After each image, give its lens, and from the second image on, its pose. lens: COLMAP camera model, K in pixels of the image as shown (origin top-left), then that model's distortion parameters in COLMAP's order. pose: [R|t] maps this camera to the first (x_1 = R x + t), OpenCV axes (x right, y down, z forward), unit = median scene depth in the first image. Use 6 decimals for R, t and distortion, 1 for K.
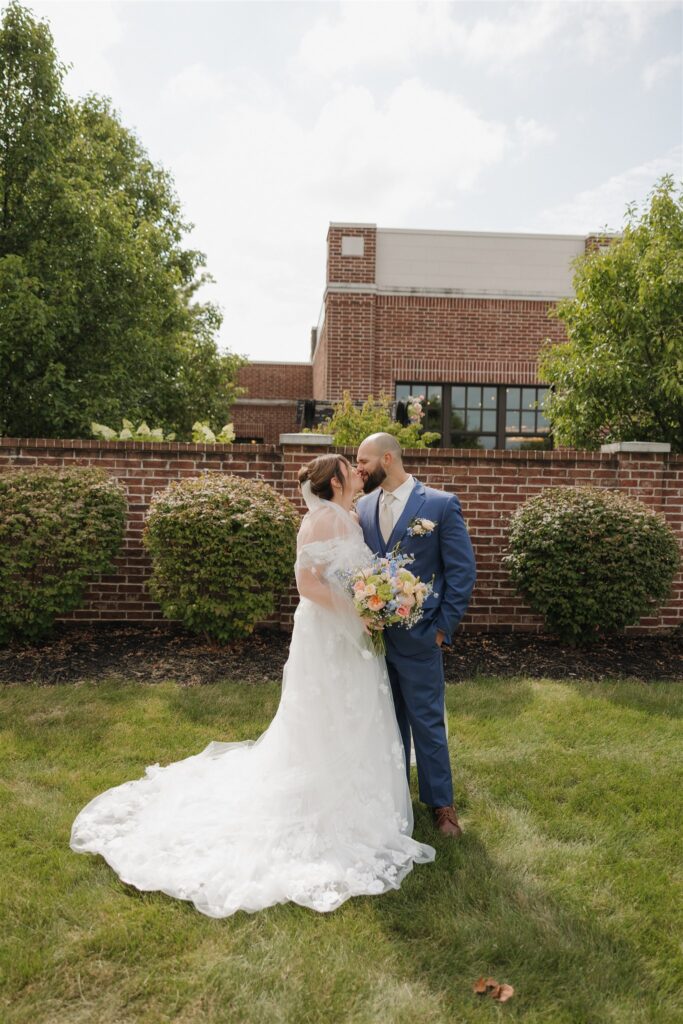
lens RADIAL K [[870.7, 0, 341.5], [0, 870.7, 512.0], [0, 0, 1]] dist [-0.000981, 0.006604]
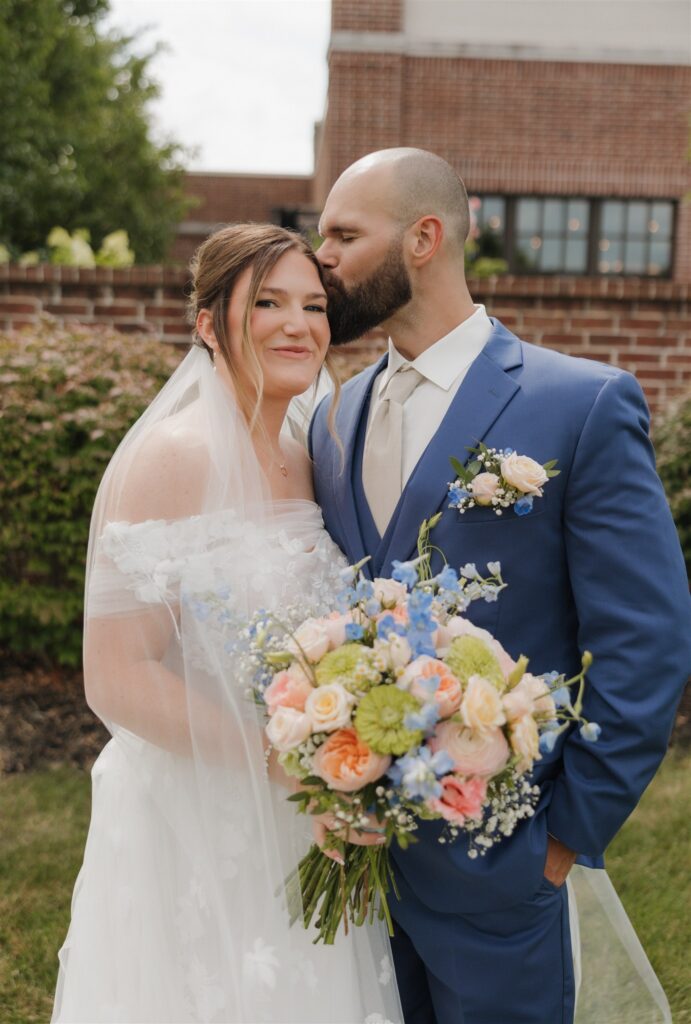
lens RADIAL K [[1087.2, 0, 328.6], [0, 1087.2, 513.7], [0, 0, 1]] dist [0.016959, 0.018714]
pose [[0.999479, 0.008390, -0.031179, 0.027341], [-0.004716, 0.993228, 0.116087, -0.009336], [0.031942, -0.115880, 0.992750, 0.381416]]
